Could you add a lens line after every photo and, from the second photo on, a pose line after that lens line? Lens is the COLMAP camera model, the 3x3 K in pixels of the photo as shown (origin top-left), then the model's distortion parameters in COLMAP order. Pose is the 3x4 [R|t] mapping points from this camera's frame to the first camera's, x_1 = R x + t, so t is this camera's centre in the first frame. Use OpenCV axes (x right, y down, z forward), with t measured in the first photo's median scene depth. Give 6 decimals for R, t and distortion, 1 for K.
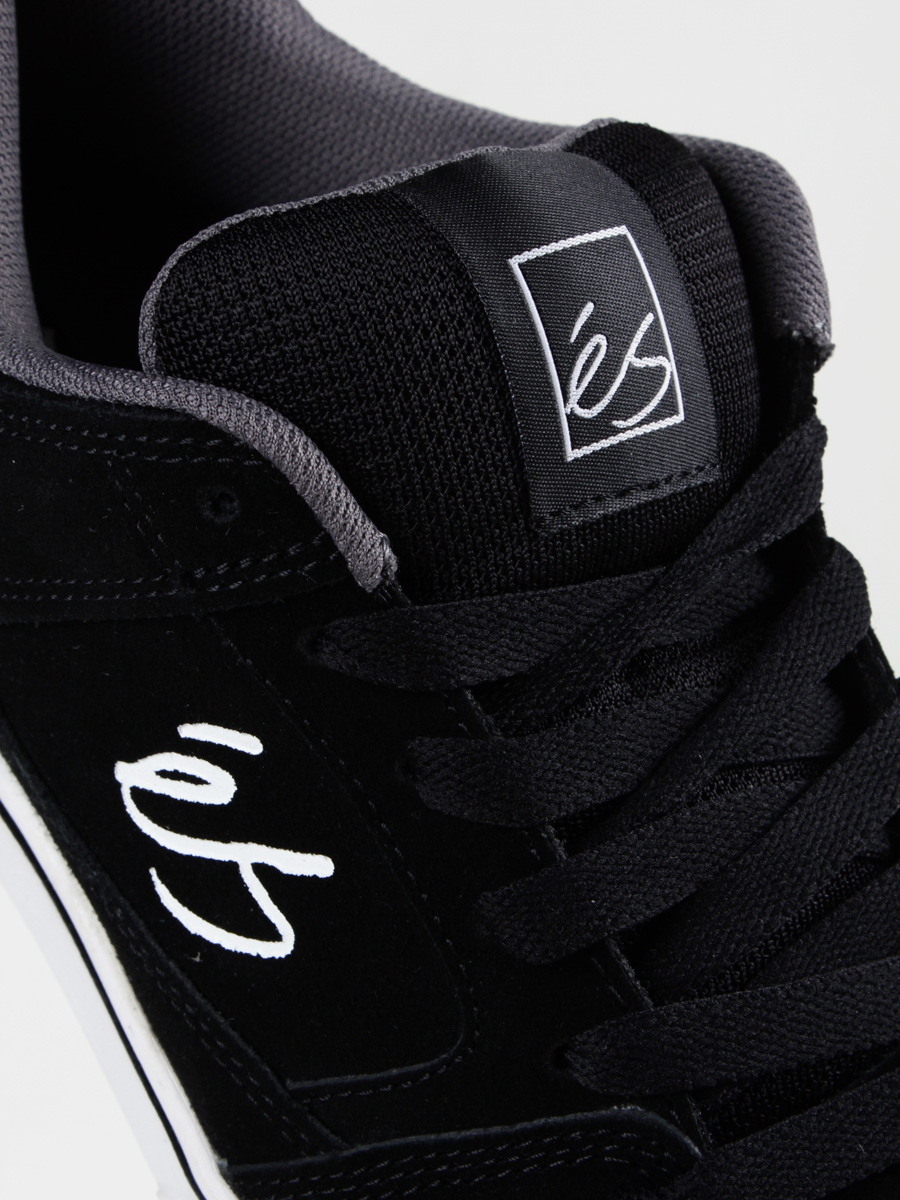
lens RADIAL K [[2975.4, 0, 450.0], [0, 2975.4, 600.0], [0, 0, 1]] dist [-0.655187, 0.258005]
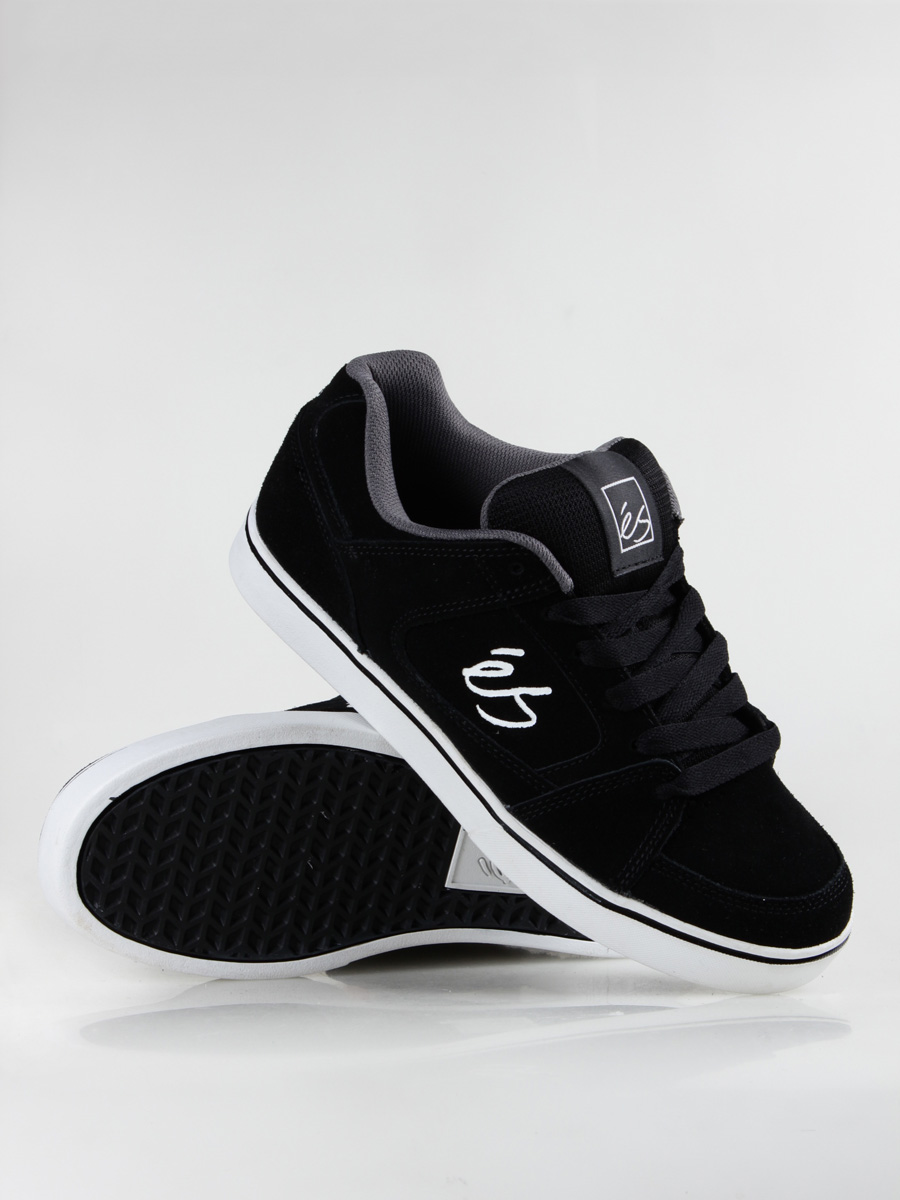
lens RADIAL K [[2967.8, 0, 450.0], [0, 2967.8, 600.0], [0, 0, 1]] dist [-1.417419, -0.010265]
pose [[0.974464, -0.031197, 0.222365, -0.823352], [0.066327, 0.986104, -0.152317, 0.460393], [-0.214523, 0.163177, 0.962992, -1.934766]]
